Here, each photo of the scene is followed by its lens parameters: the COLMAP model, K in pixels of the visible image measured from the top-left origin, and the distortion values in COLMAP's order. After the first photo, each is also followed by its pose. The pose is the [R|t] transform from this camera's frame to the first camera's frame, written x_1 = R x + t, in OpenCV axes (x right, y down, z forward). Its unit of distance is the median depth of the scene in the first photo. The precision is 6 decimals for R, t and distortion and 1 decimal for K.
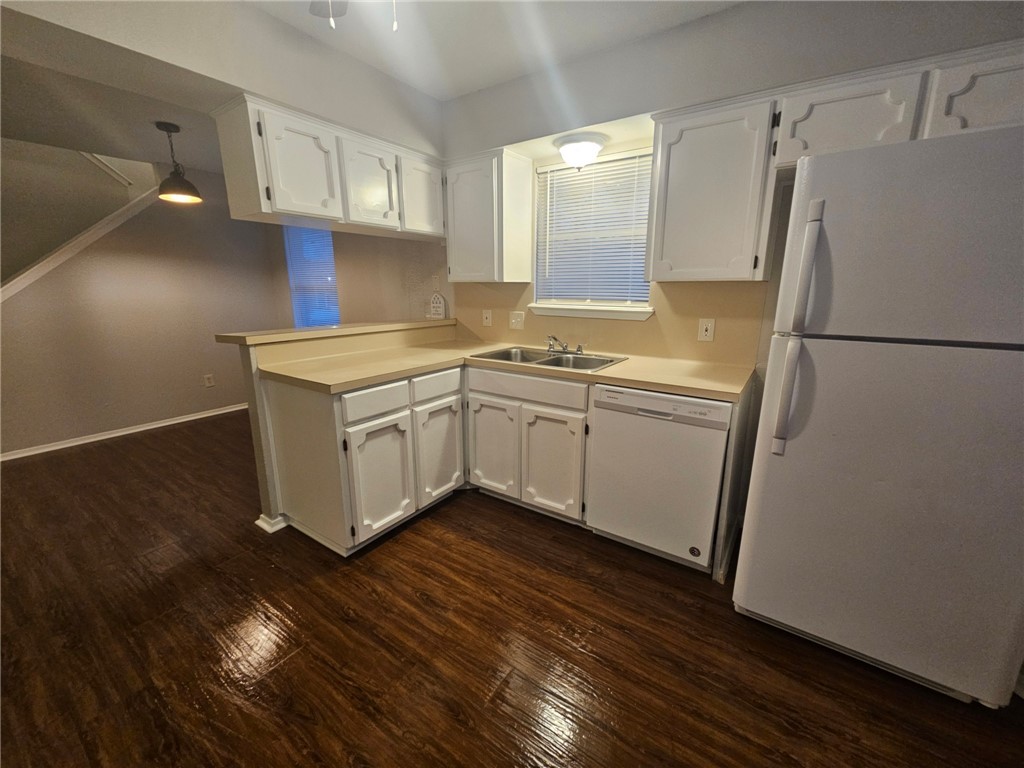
lens RADIAL K [[416.9, 0, 504.6], [0, 416.9, 382.0], [0, 0, 1]] dist [0.002521, 0.000931]
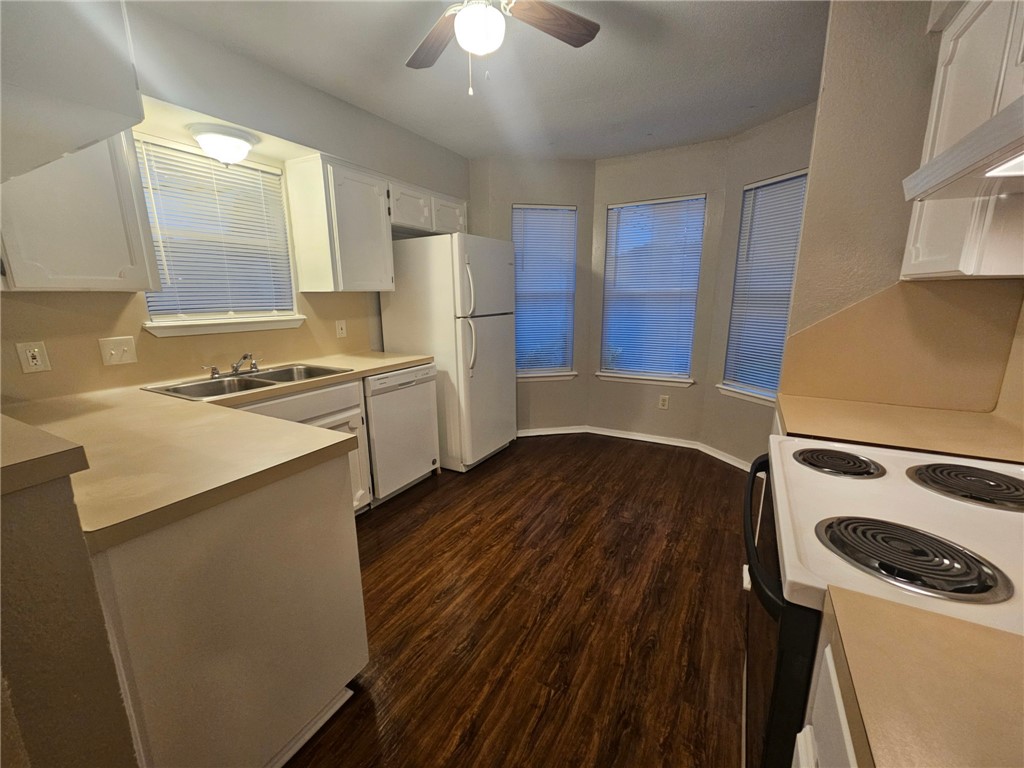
lens RADIAL K [[416.9, 0, 504.6], [0, 416.9, 382.0], [0, 0, 1]] dist [0.002521, 0.000931]
pose [[-0.079992, -0.208216, 0.974806, -1.047877], [0.232786, 0.946997, 0.221378, -0.168088], [-0.969233, 0.244630, -0.027283, 0.715615]]
